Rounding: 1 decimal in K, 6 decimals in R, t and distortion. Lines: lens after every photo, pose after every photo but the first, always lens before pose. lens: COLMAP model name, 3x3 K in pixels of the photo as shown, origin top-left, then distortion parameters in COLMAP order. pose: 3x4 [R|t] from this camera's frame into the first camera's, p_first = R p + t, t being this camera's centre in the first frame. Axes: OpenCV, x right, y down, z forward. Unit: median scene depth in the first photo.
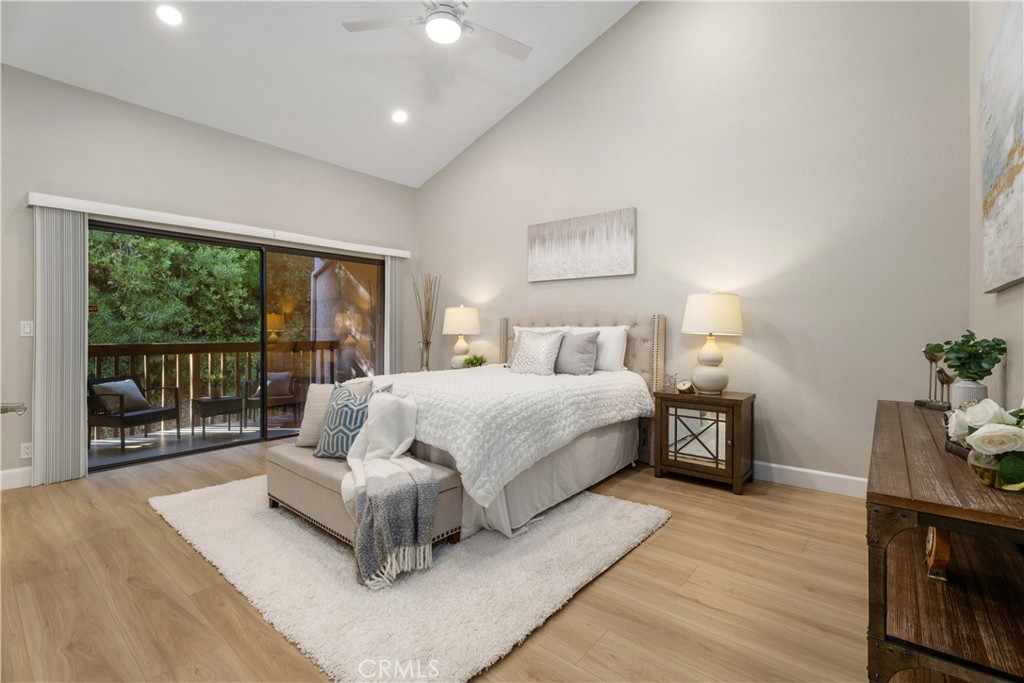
lens RADIAL K [[461.9, 0, 507.4], [0, 461.9, 331.2], [0, 0, 1]] dist [-0.003366, 0.000307]
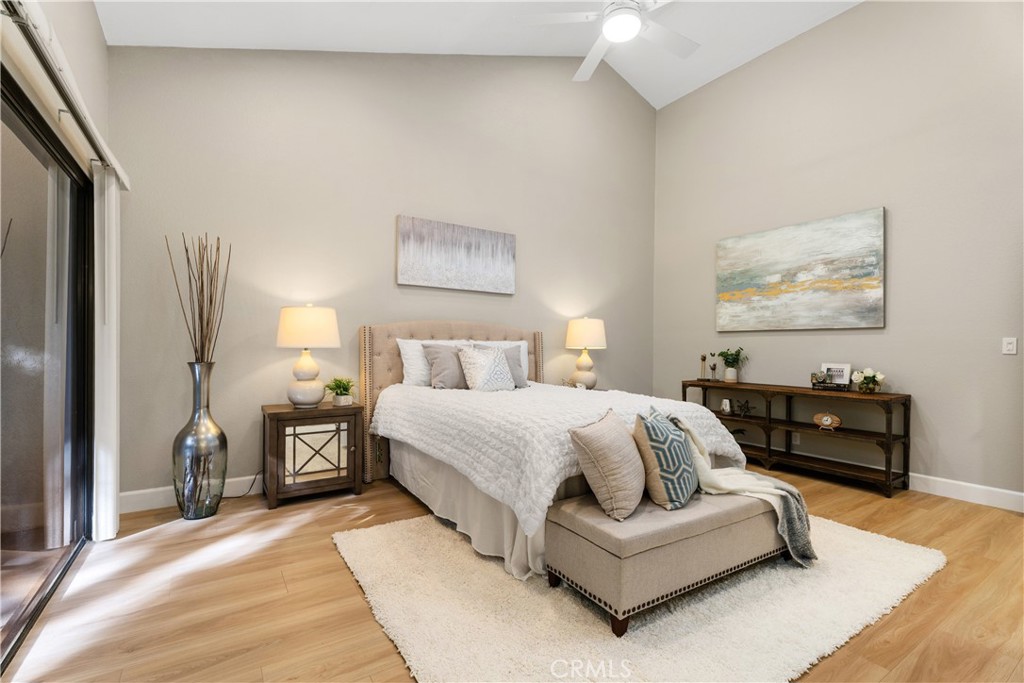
lens RADIAL K [[461.9, 0, 506.1], [0, 461.9, 350.2], [0, 0, 1]] dist [-0.003366, 0.000307]
pose [[0.290276, -0.012548, 0.956861, -0.733951], [-0.005994, 0.999871, 0.014931, -0.003802], [-0.956924, -0.010069, 0.290163, 0.625105]]
